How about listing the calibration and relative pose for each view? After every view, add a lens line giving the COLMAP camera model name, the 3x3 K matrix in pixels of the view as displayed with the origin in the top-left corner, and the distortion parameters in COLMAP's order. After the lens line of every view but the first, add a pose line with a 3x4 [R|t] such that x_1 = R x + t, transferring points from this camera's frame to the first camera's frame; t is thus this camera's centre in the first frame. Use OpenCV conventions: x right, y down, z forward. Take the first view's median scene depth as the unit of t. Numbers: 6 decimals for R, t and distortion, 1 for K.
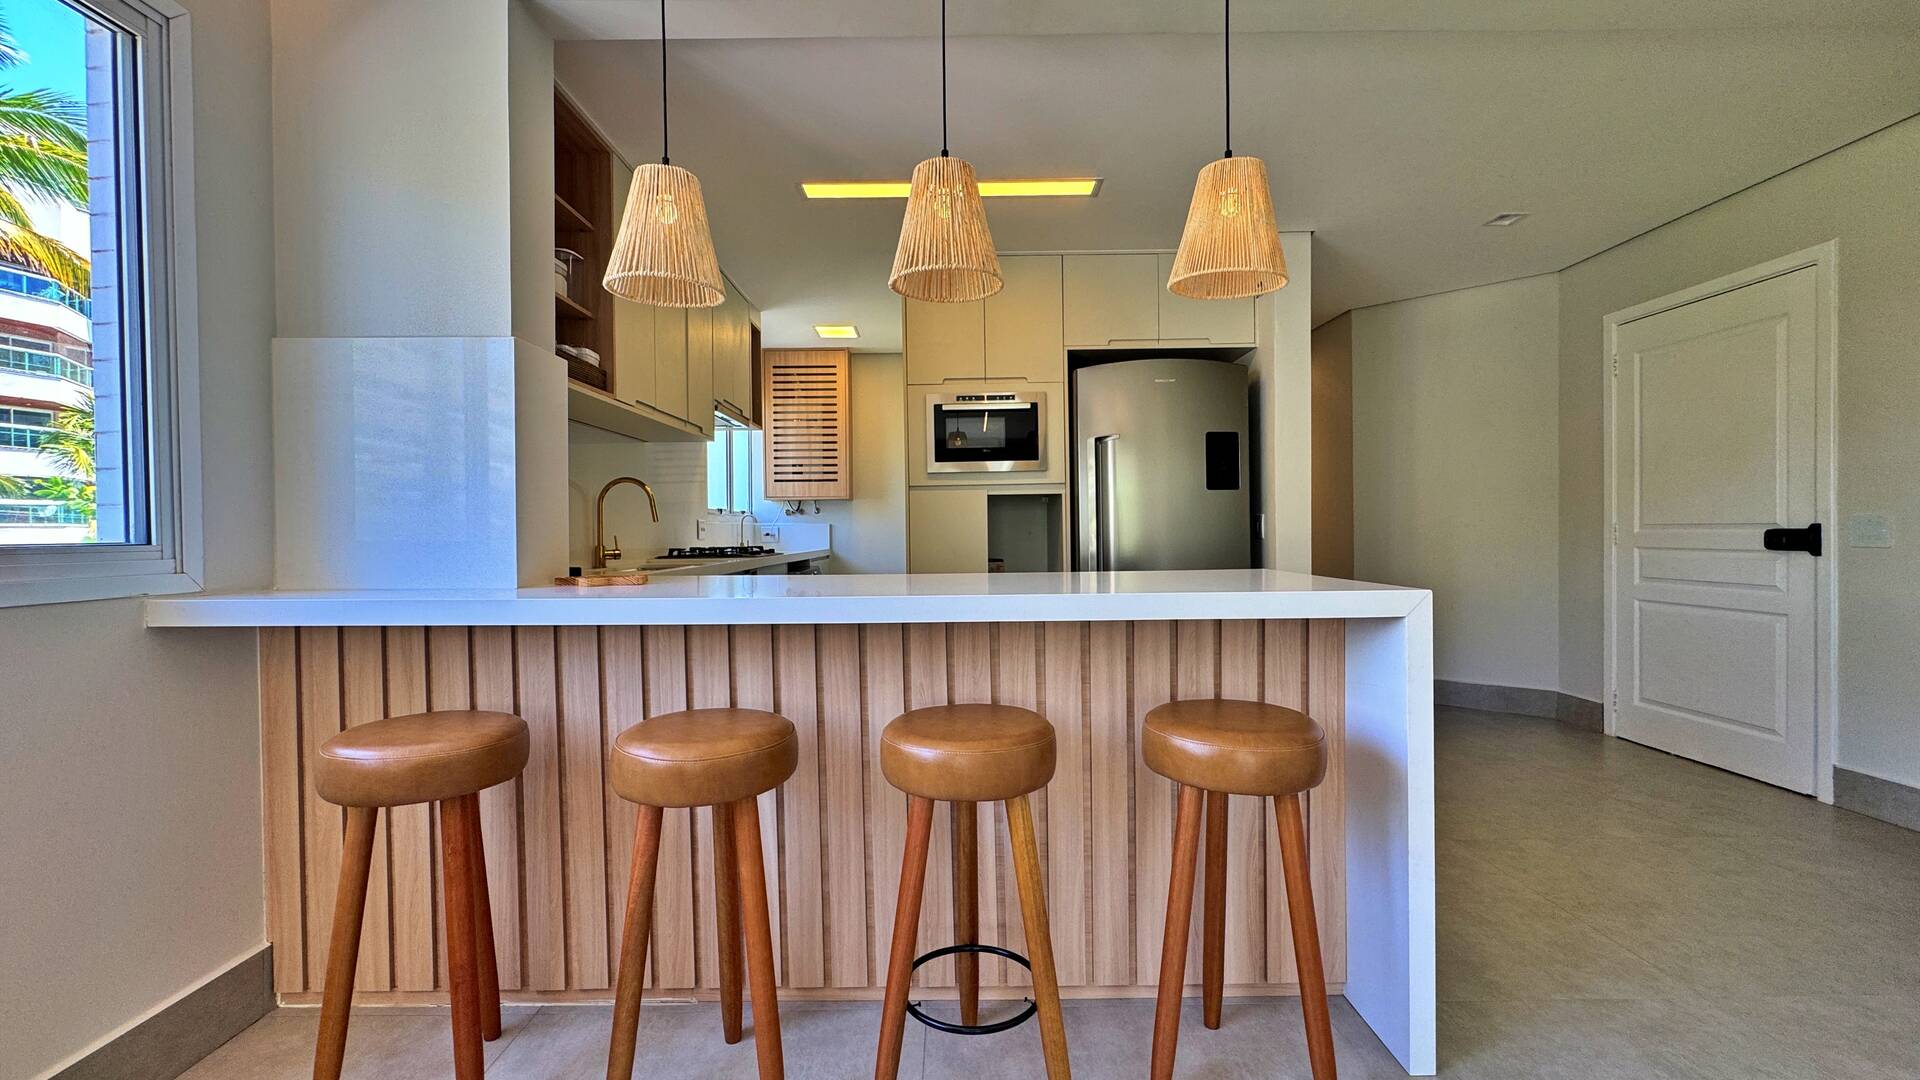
lens RADIAL K [[765.5, 0, 959.7], [0, 765.5, 538.9], [0, 0, 1]] dist [-0.002450, 0.000493]
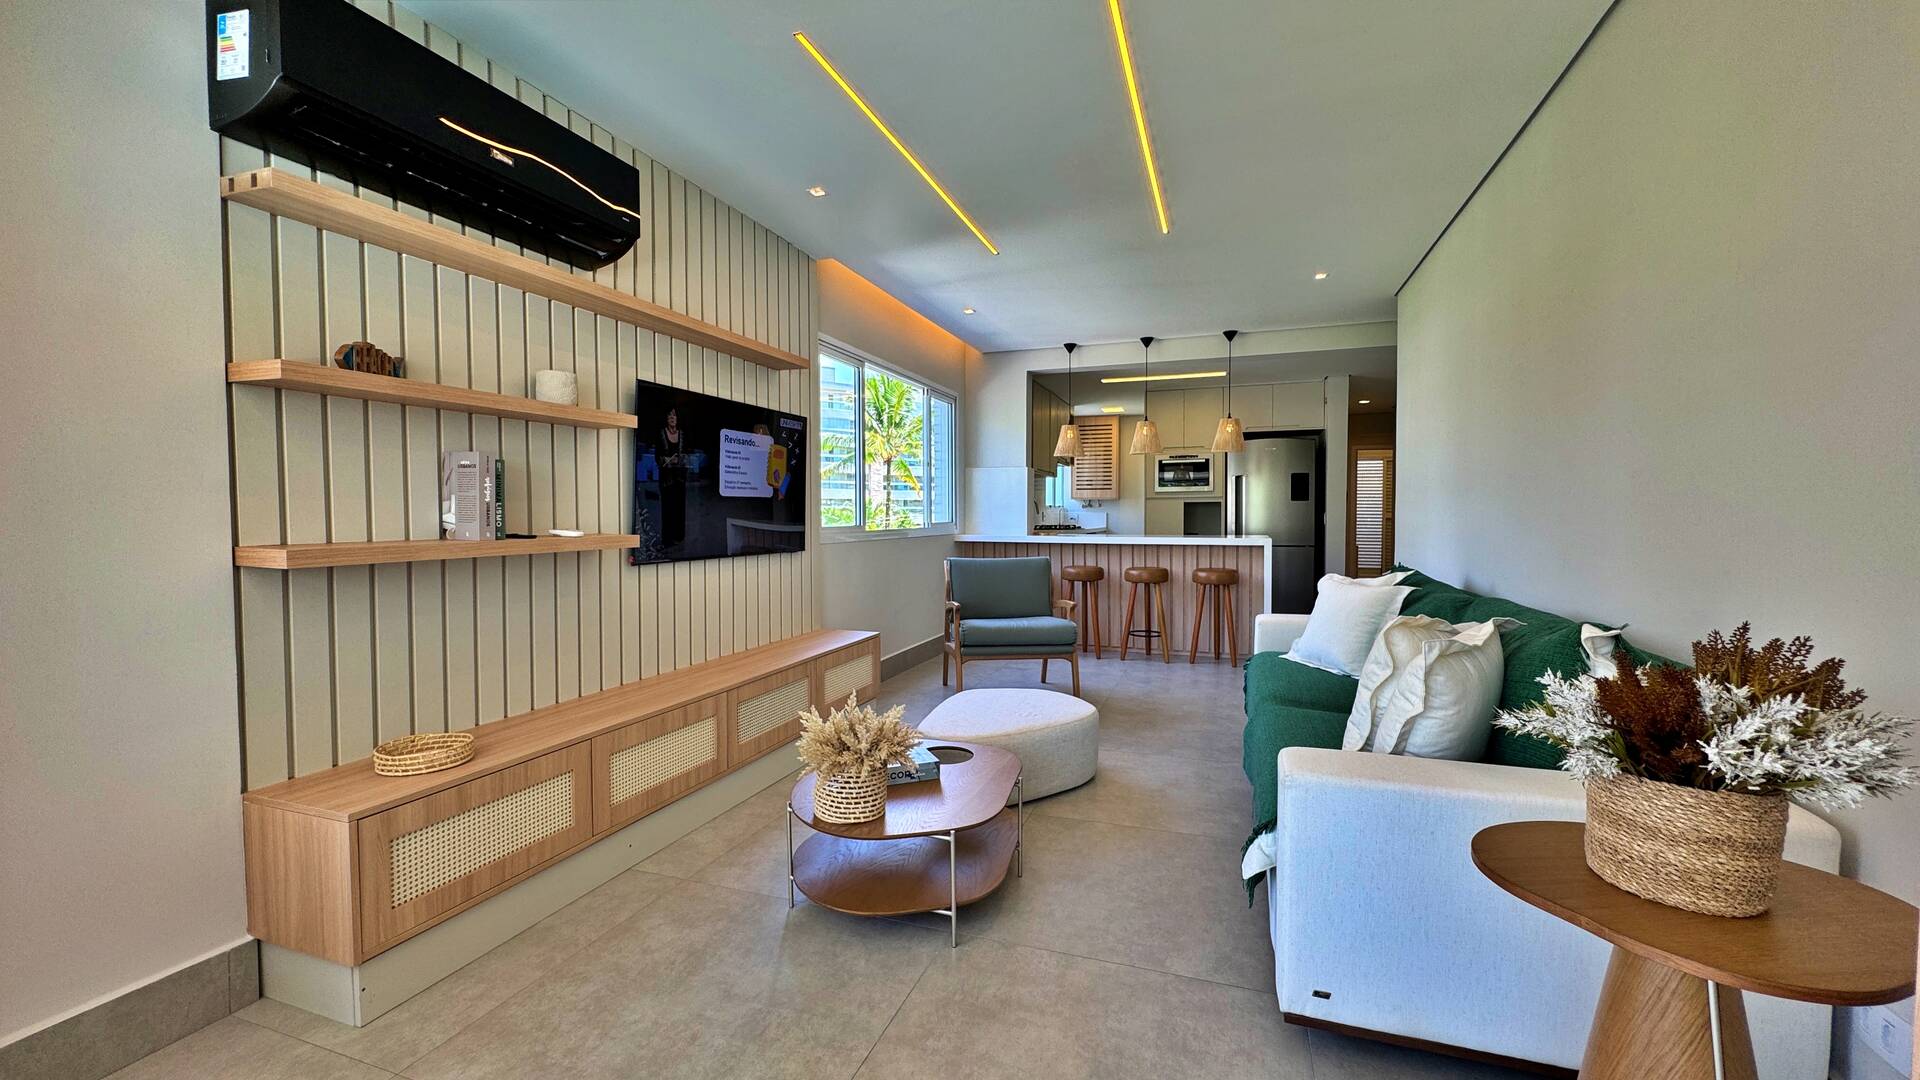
lens RADIAL K [[765.5, 0, 959.0], [0, 765.5, 540.0], [0, 0, 1]] dist [-0.002450, 0.000493]
pose [[0.940289, 0.023168, -0.339588, 0.176391], [-0.015502, 0.999560, 0.025270, 0.004623], [0.340024, -0.018497, 0.940235, -1.232964]]
